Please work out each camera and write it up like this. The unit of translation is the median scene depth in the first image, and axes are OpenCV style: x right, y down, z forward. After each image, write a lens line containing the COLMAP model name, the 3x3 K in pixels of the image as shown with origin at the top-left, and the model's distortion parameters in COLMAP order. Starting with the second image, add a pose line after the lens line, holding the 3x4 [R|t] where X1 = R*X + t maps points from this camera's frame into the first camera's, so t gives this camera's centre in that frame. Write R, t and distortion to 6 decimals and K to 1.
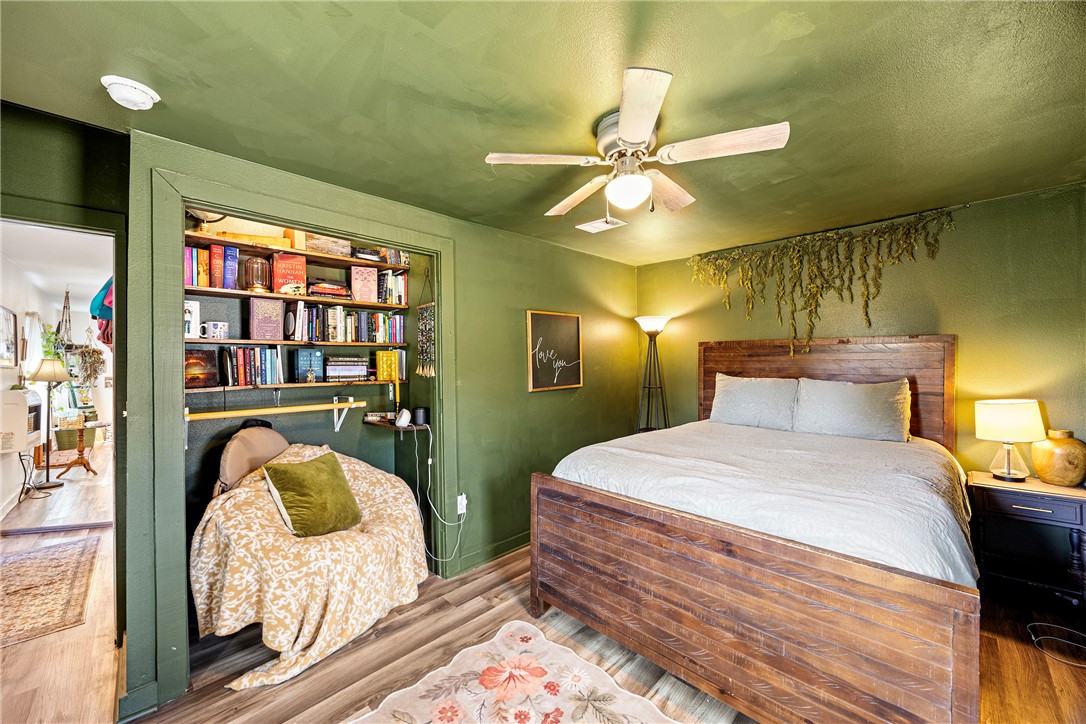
lens RADIAL K [[425.6, 0, 543.0], [0, 425.6, 362.0], [0, 0, 1]] dist [0.000345, 0.000049]
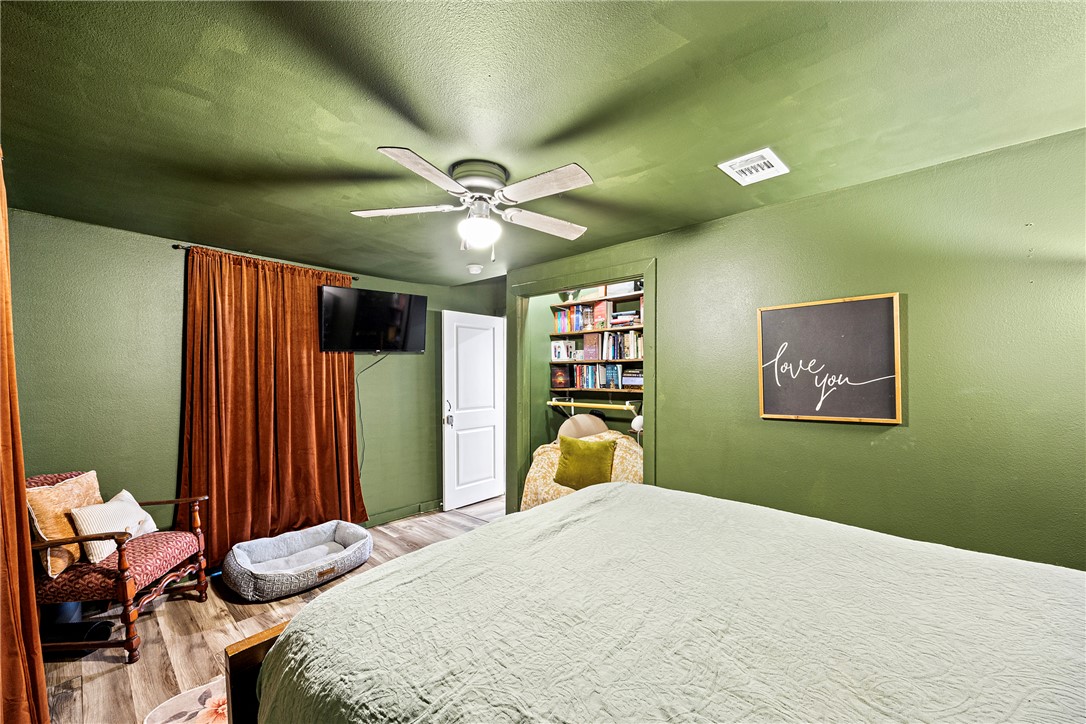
lens RADIAL K [[425.6, 0, 543.0], [0, 425.6, 362.0], [0, 0, 1]] dist [0.000345, 0.000049]
pose [[0.036332, -0.006011, -0.999322, 0.842408], [0.017029, 0.999840, -0.005395, -0.035506], [0.999195, -0.016822, 0.036428, 0.710597]]
